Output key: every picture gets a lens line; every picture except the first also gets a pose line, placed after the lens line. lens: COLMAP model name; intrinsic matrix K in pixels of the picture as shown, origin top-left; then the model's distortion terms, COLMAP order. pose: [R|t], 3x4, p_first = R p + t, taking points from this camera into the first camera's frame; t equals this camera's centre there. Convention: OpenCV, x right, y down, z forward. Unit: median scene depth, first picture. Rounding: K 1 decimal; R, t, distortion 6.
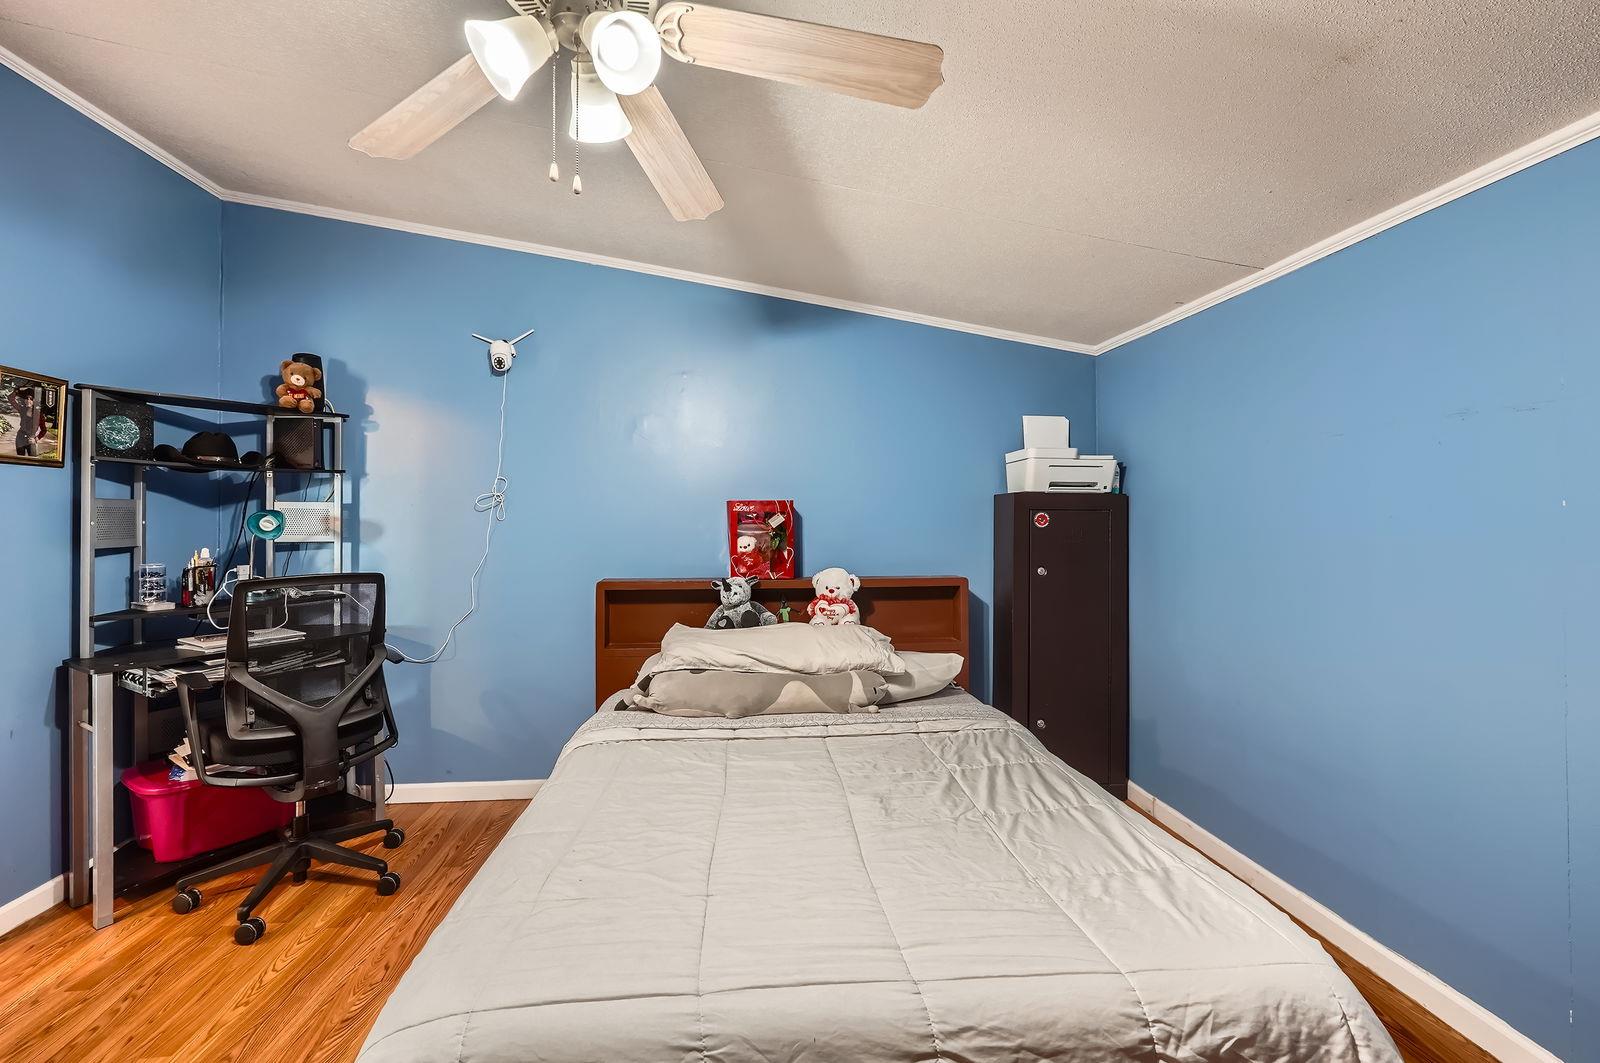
lens RADIAL K [[689.2, 0, 794.8], [0, 689.2, 520.3], [0, 0, 1]] dist [-0.010258, 0.001313]
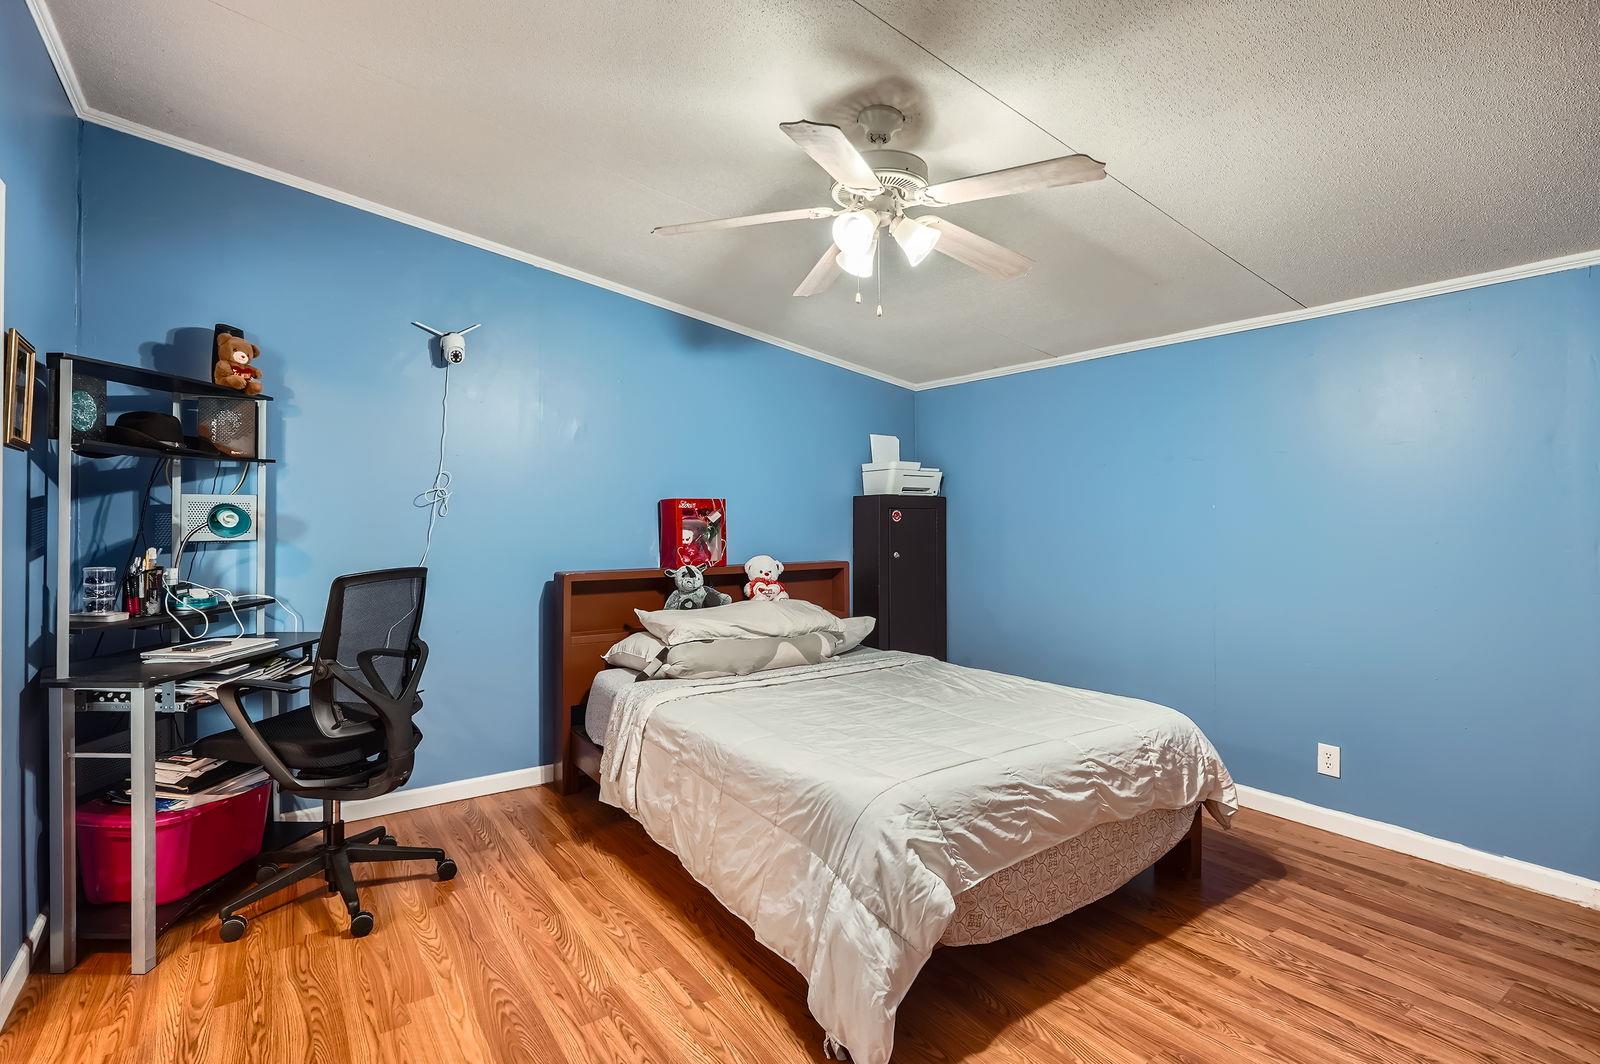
lens RADIAL K [[776.5, 0, 795.0], [0, 776.5, 530.0], [0, 0, 1]] dist [-0.009968, -0.000451]
pose [[0.870897, -0.008893, 0.491384, -0.580450], [0.002610, 0.999906, 0.013471, 0.006469], [-0.491458, -0.010449, 0.870839, -0.215633]]
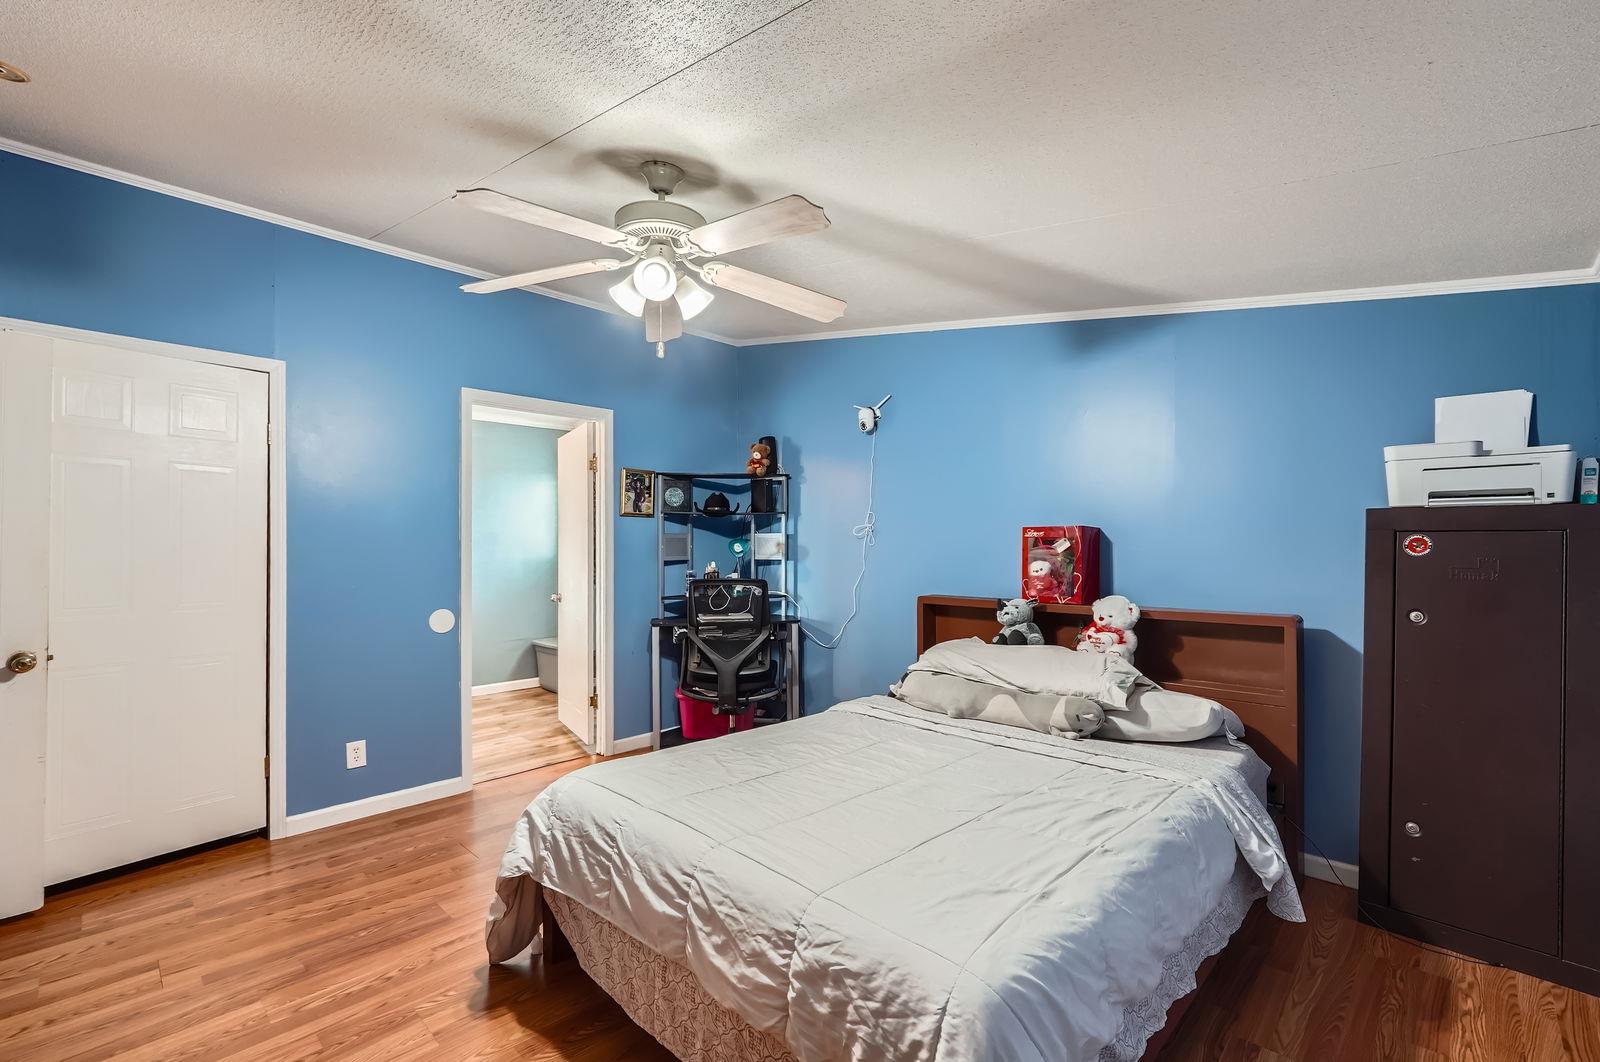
lens RADIAL K [[689.2, 0, 796.0], [0, 689.2, 562.9], [0, 0, 1]] dist [-0.010258, 0.001313]
pose [[0.648448, 0.019498, -0.761010, 0.513926], [-0.001430, 0.999701, 0.024395, 0.001264], [0.761258, -0.014731, 0.648282, 0.049255]]
